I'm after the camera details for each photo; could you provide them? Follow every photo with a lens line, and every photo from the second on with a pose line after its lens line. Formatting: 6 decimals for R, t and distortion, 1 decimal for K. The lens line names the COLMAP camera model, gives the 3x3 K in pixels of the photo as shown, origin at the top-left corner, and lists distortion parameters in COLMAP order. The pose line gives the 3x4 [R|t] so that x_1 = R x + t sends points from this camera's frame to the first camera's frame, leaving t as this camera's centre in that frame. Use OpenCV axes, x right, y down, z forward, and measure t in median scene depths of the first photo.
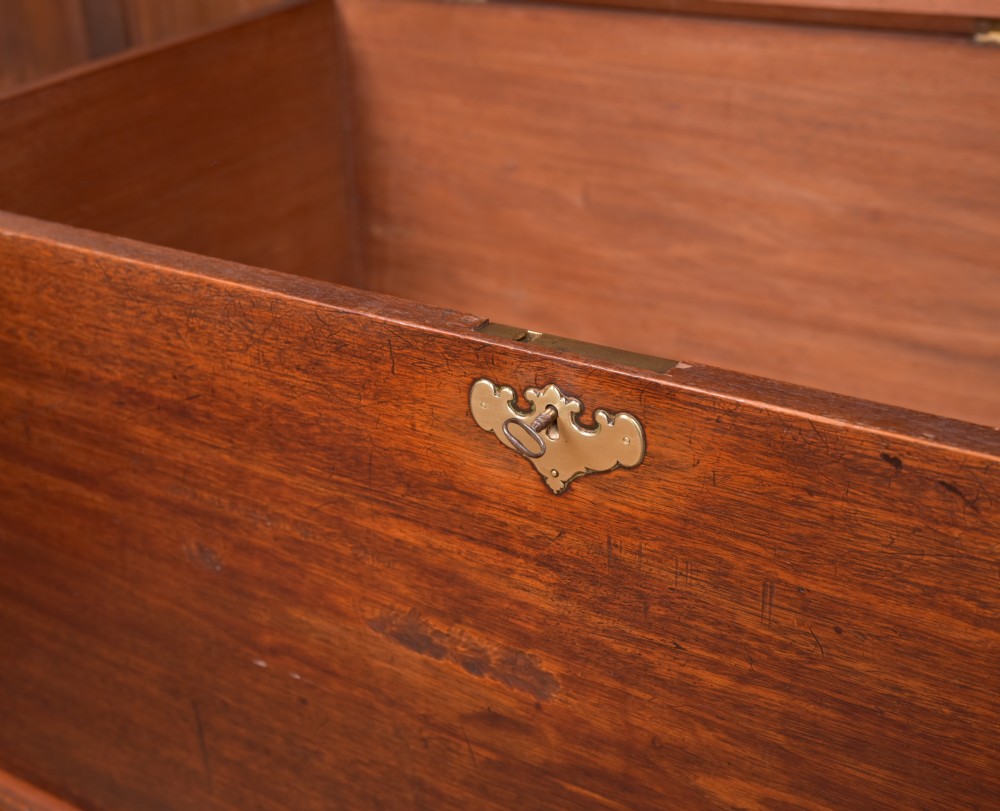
lens RADIAL K [[1505.0, 0, 384.4], [0, 1505.0, 421.3], [0, 0, 1]] dist [-0.000091, 0.099209]
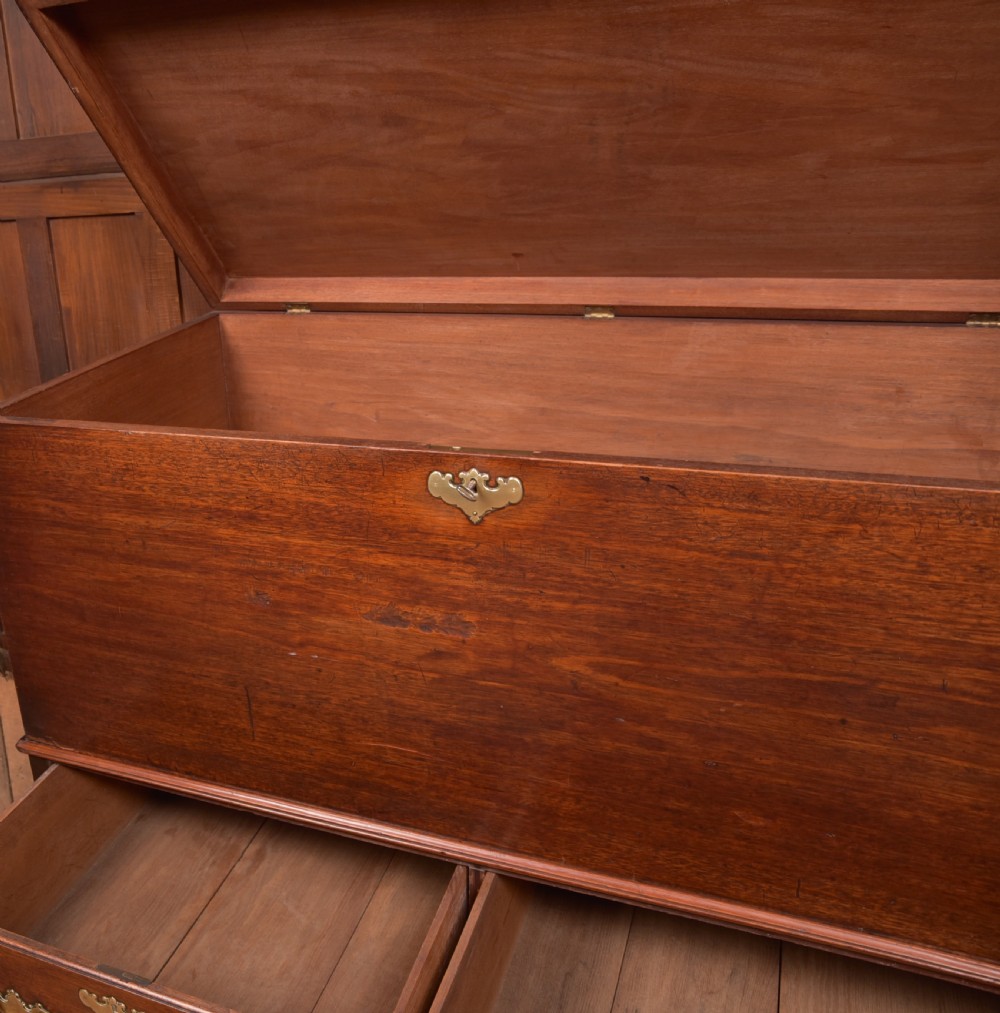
lens RADIAL K [[1055.8, 0, 232.7], [0, 1055.8, 516.2], [0, 0, 1]] dist [-0.112417, 0.077536]
pose [[0.988485, -0.078832, 0.129162, -0.354527], [0.092500, 0.990321, -0.103477, 0.138821], [-0.119755, 0.114233, 0.986210, -0.329186]]
